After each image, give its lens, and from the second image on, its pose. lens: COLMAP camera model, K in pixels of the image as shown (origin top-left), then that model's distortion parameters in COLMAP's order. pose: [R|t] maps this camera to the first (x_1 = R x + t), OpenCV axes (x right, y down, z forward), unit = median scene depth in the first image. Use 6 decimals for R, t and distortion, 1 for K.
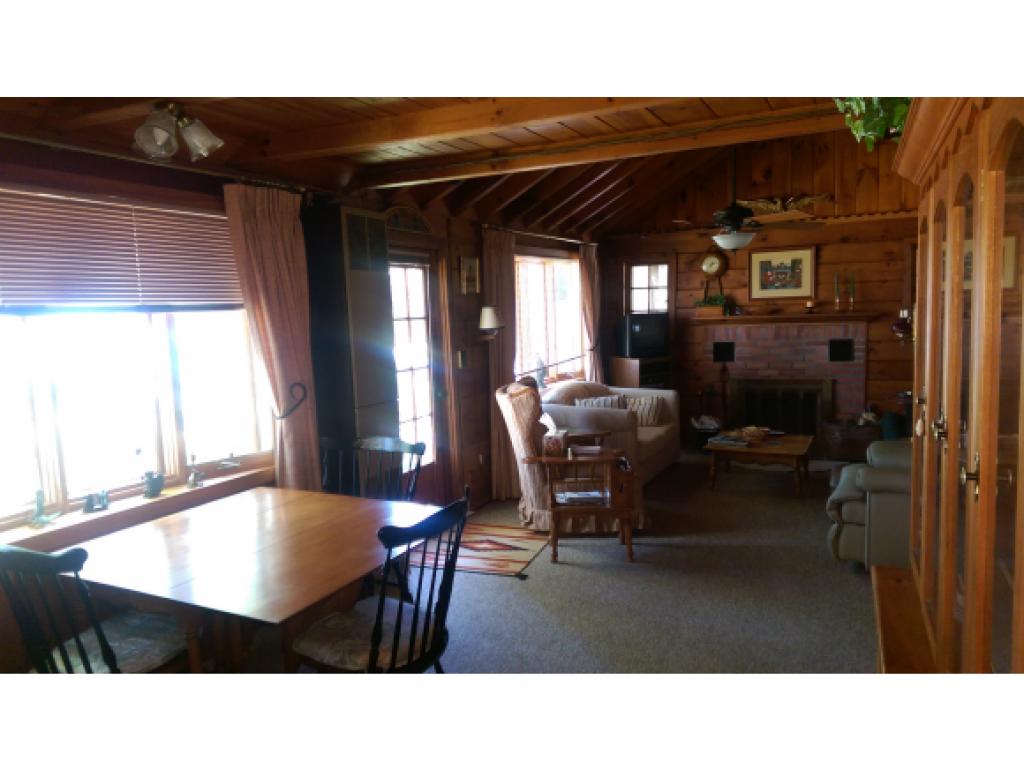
lens RADIAL K [[731.1, 0, 518.5], [0, 731.1, 385.0], [0, 0, 1]] dist [0.110668, -0.167997]
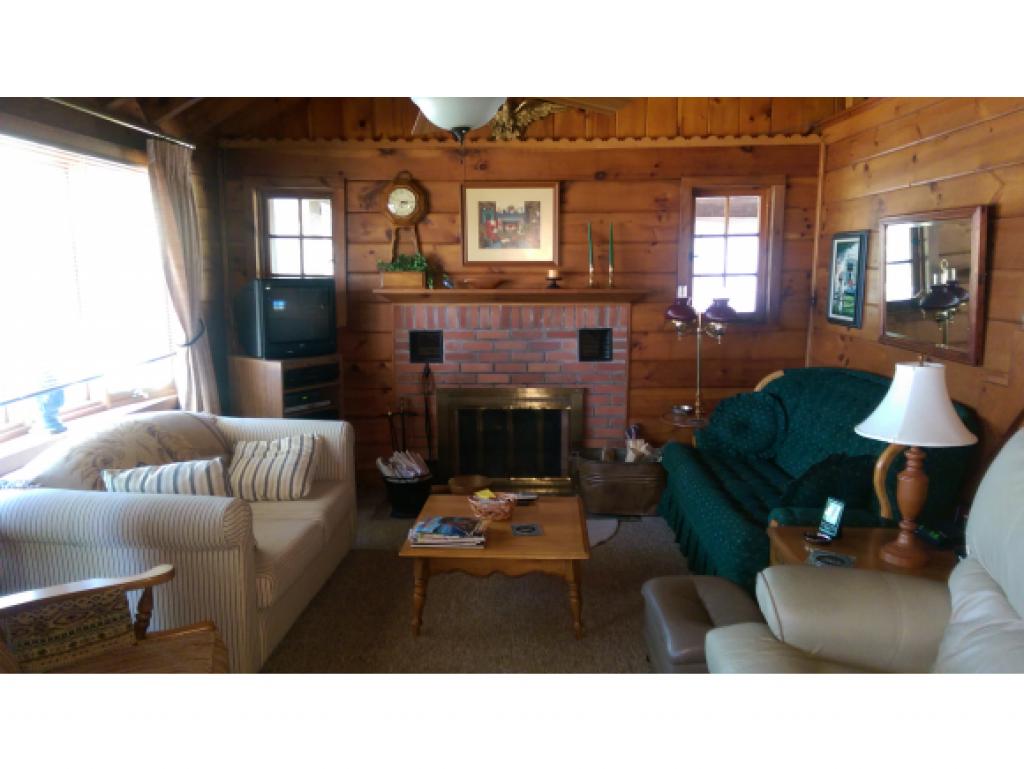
lens RADIAL K [[731.1, 0, 518.5], [0, 731.1, 385.0], [0, 0, 1]] dist [0.110668, -0.167997]
pose [[0.912594, -0.028022, 0.407905, 0.104315], [0.014783, 0.999258, 0.035574, -0.036004], [-0.408599, -0.026435, 0.912331, 0.434935]]
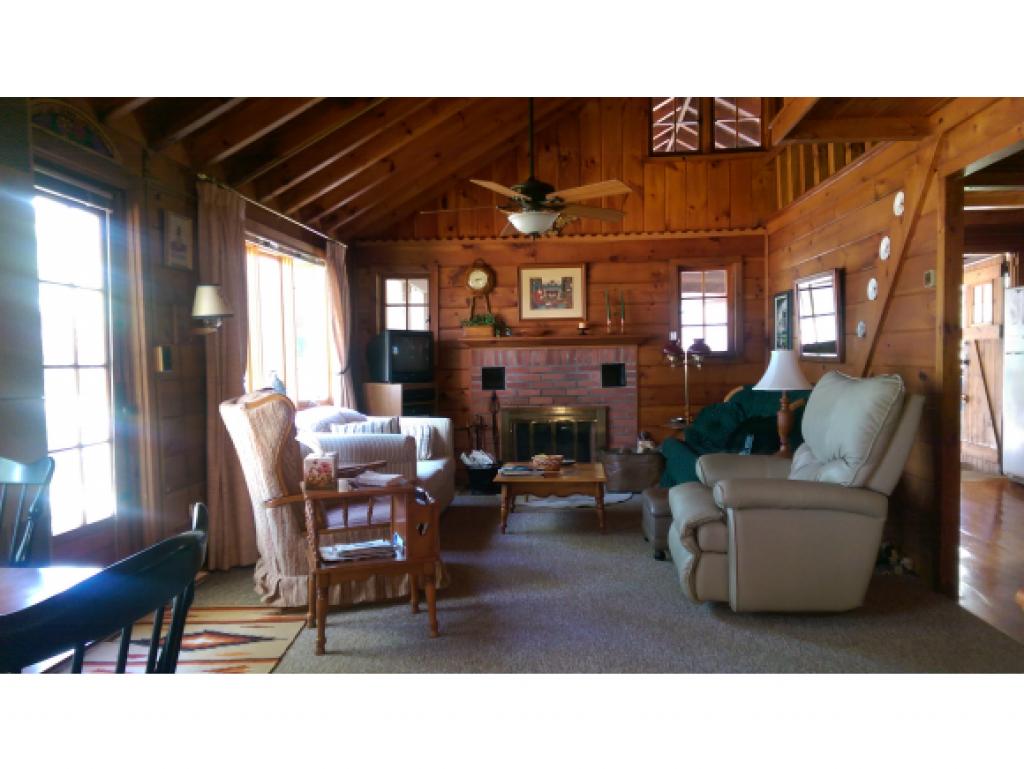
lens RADIAL K [[731.1, 0, 518.5], [0, 731.1, 385.0], [0, 0, 1]] dist [0.110668, -0.167997]
pose [[0.928058, 0.006907, 0.372370, -0.021996], [0.025948, 0.996199, -0.083149, 0.039986], [-0.371529, 0.086829, 0.924352, 0.192840]]
